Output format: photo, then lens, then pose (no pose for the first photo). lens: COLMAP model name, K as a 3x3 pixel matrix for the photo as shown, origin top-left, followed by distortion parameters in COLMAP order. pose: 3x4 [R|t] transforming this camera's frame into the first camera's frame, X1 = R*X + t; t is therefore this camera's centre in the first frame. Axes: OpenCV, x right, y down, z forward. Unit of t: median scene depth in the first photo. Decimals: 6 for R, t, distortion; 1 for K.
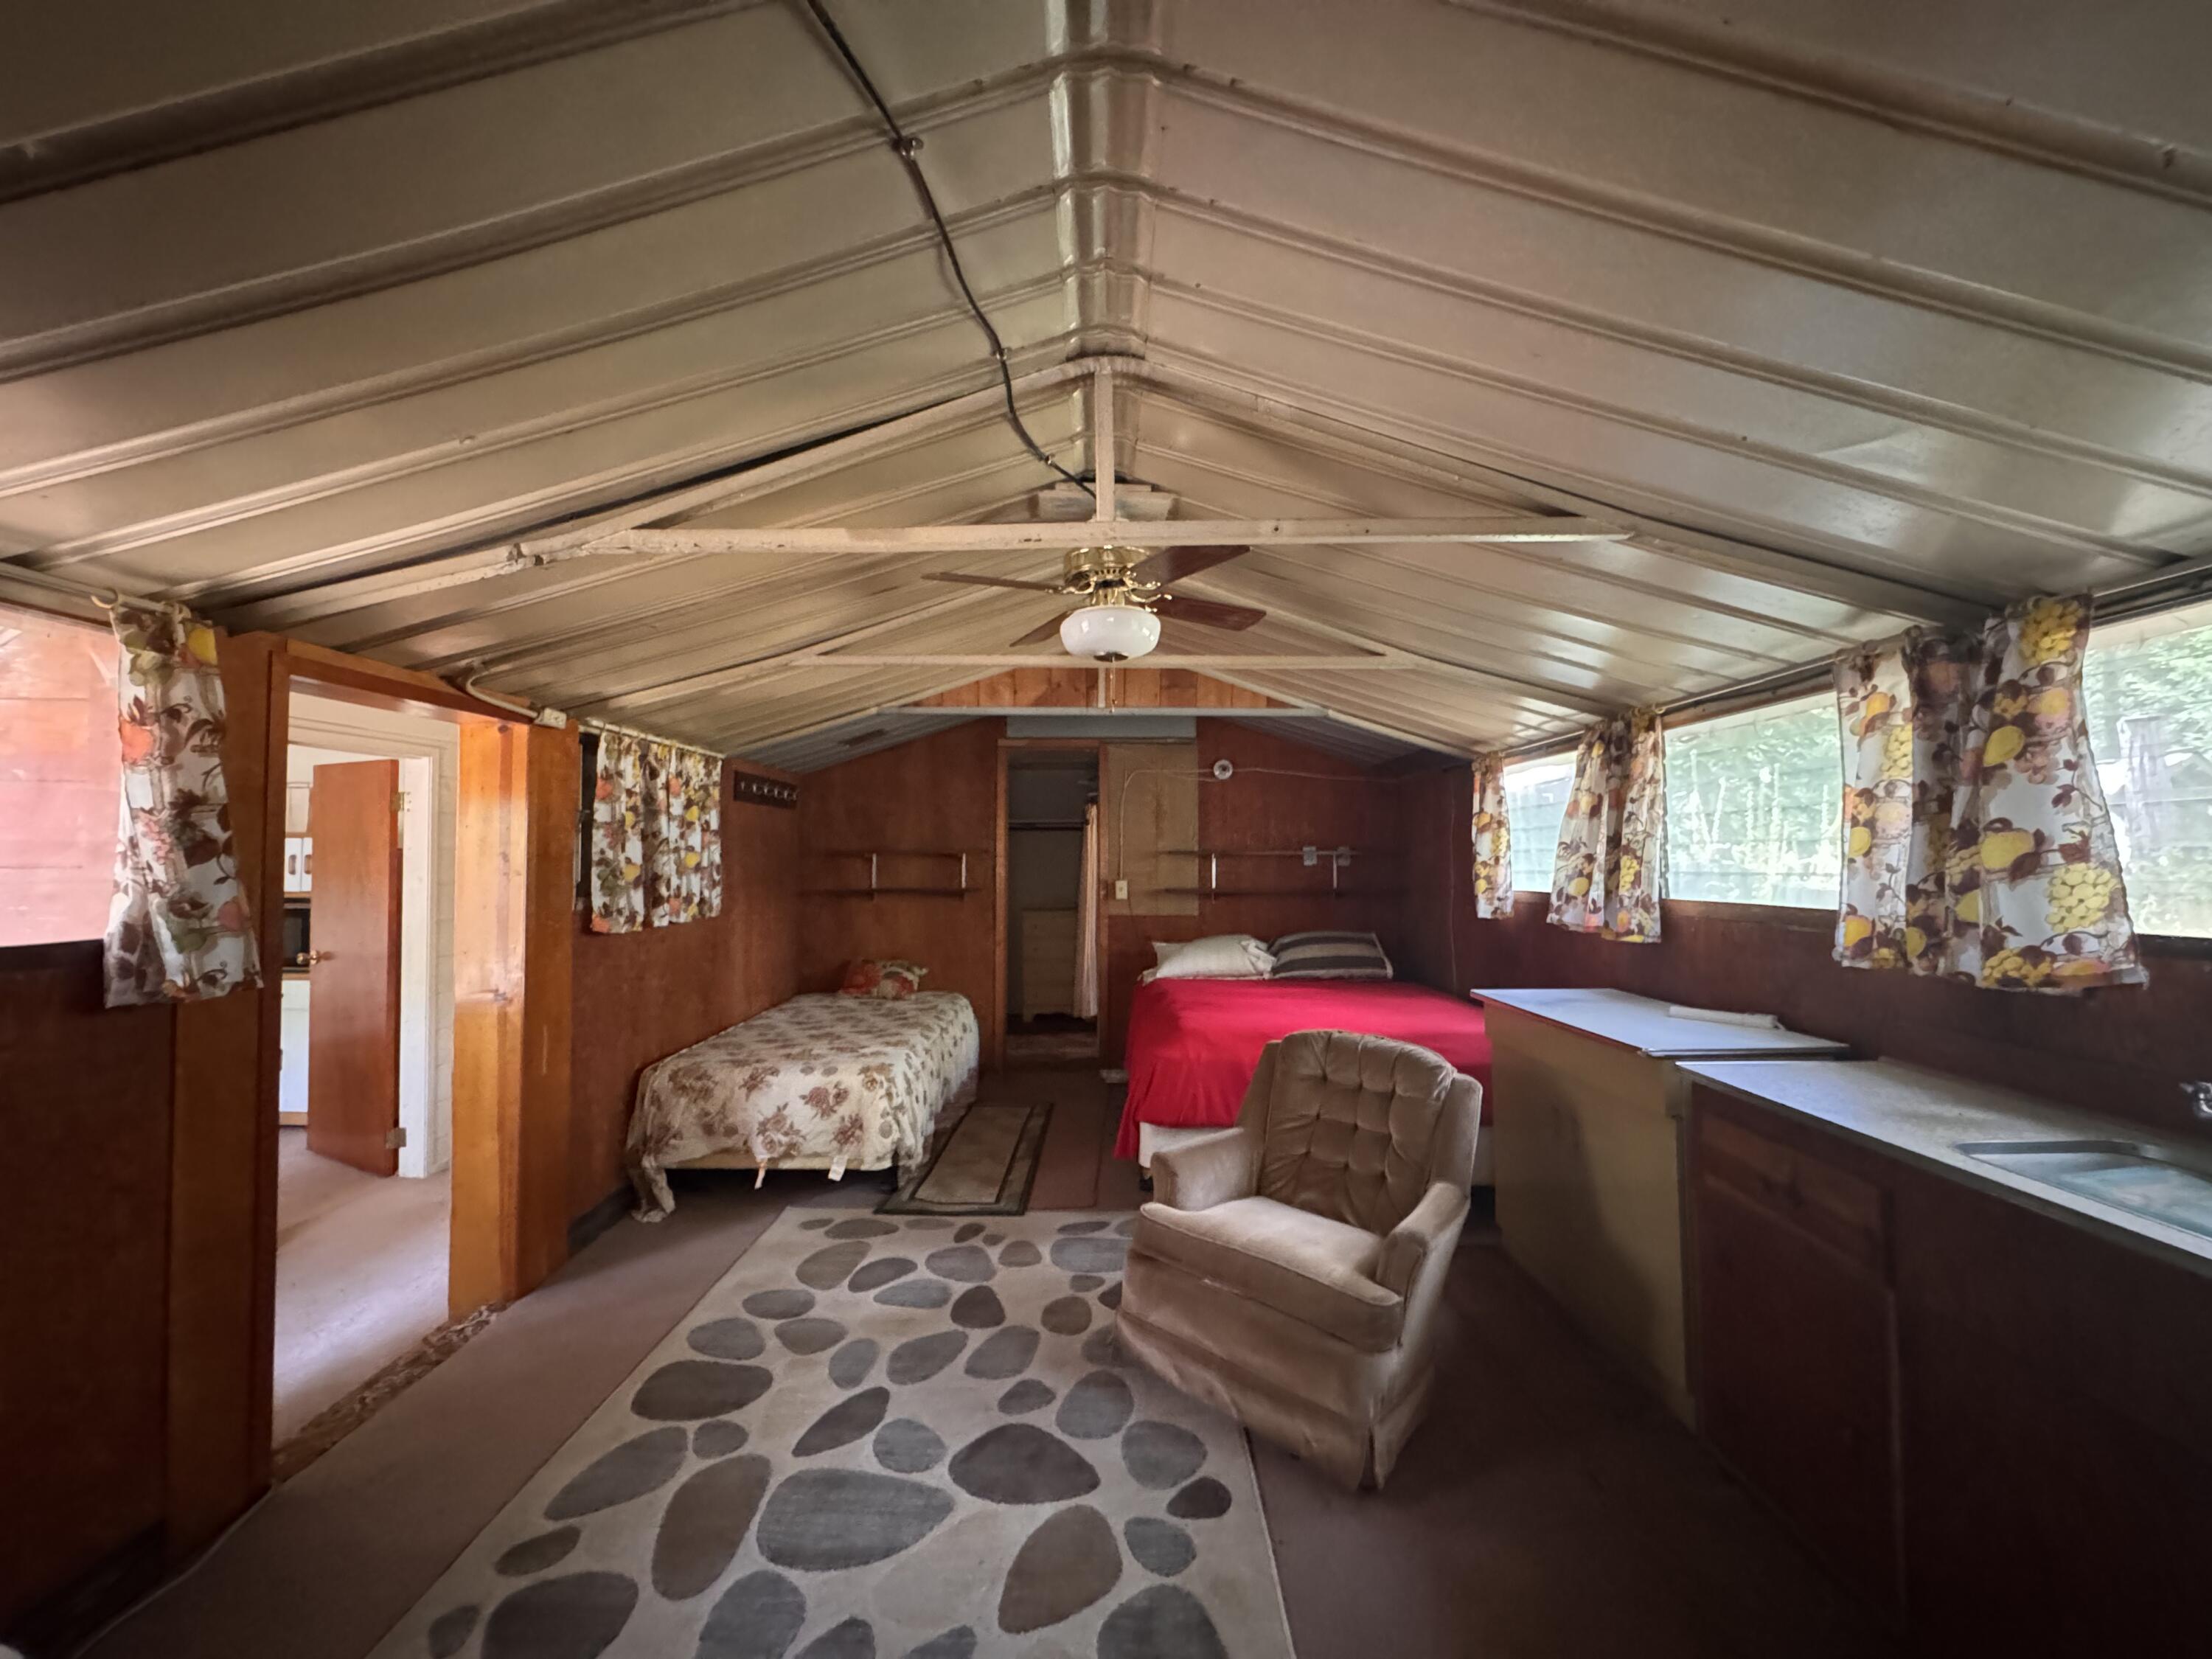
lens RADIAL K [[884.8, 0, 1094.6], [0, 884.8, 826.6], [0, 0, 1]] dist [-0.003508, 0.001043]
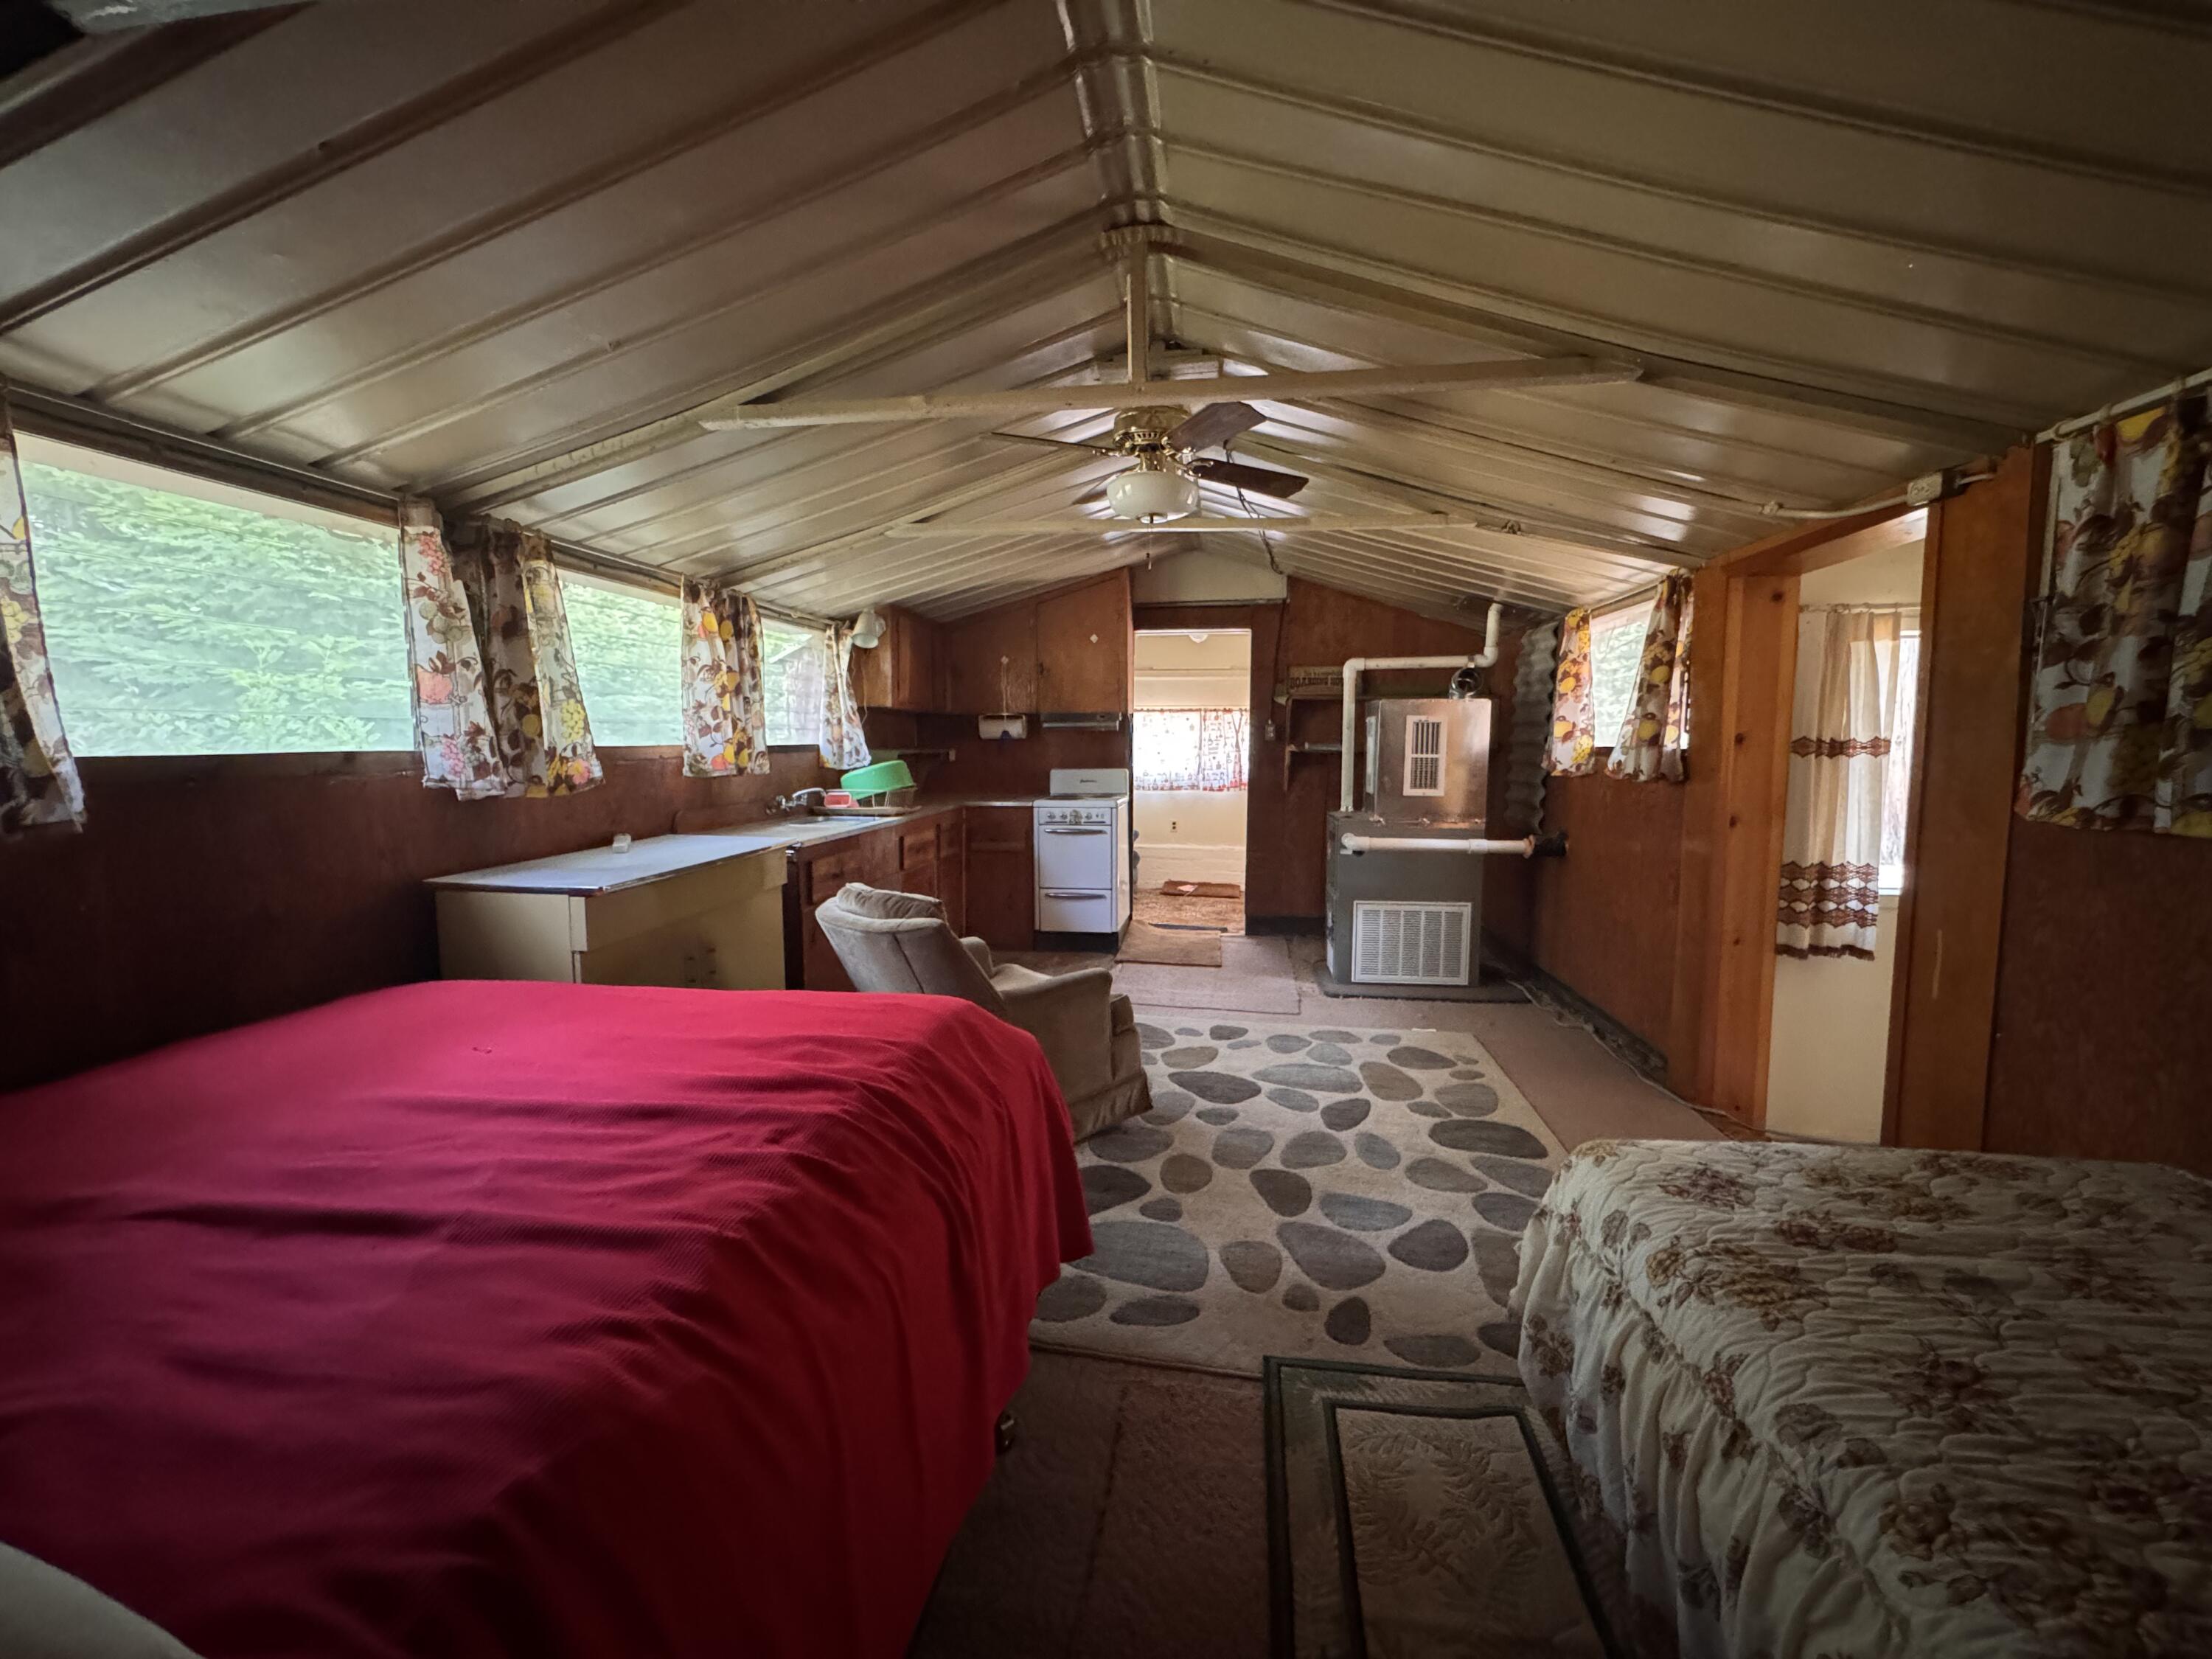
lens RADIAL K [[884.8, 0, 1116.9], [0, 884.8, 825.8], [0, 0, 1]] dist [-0.003508, 0.001043]
pose [[-0.993325, -0.019308, 0.113722, -0.064426], [-0.011172, 0.997360, 0.071751, 0.116228], [-0.114807, 0.070002, -0.990918, 2.124955]]
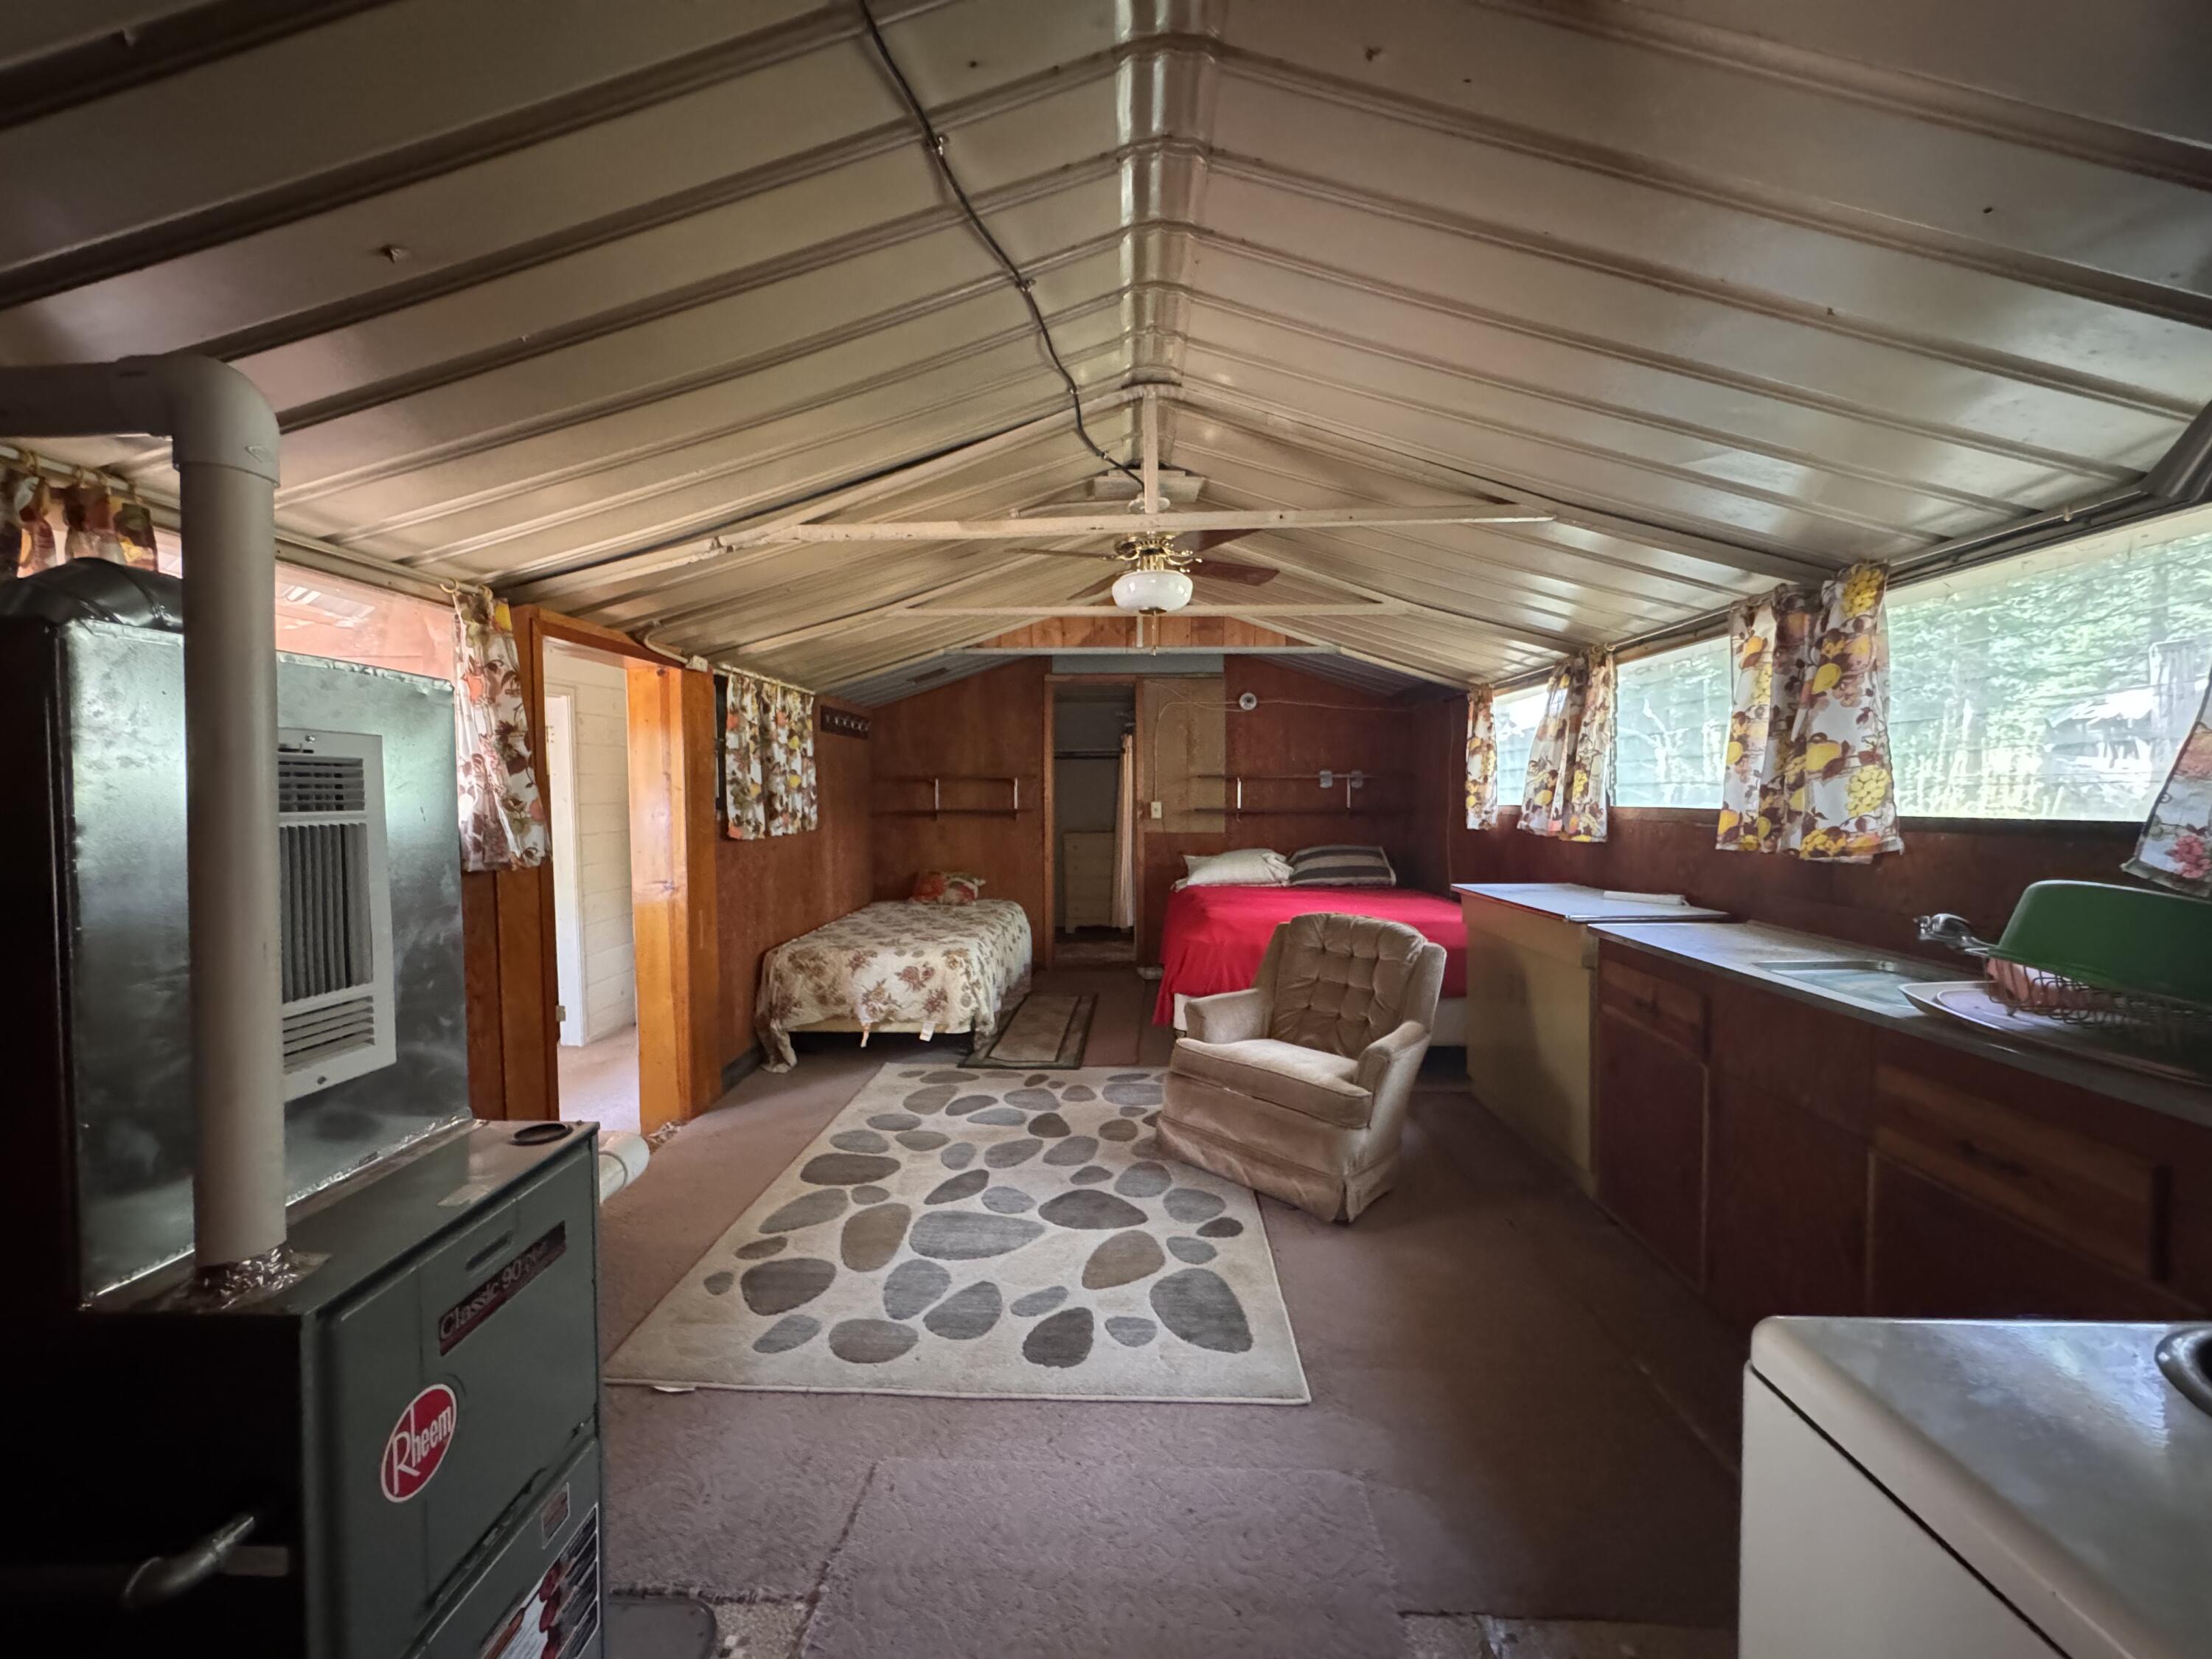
lens RADIAL K [[884.8, 0, 1097.0], [0, 884.8, 821.9], [0, 0, 1]] dist [-0.003508, 0.001043]
pose [[0.999517, -0.003705, -0.030844, -0.023594], [0.005841, 0.997569, 0.069442, 0.018662], [0.030512, -0.069589, 0.997109, -0.275233]]
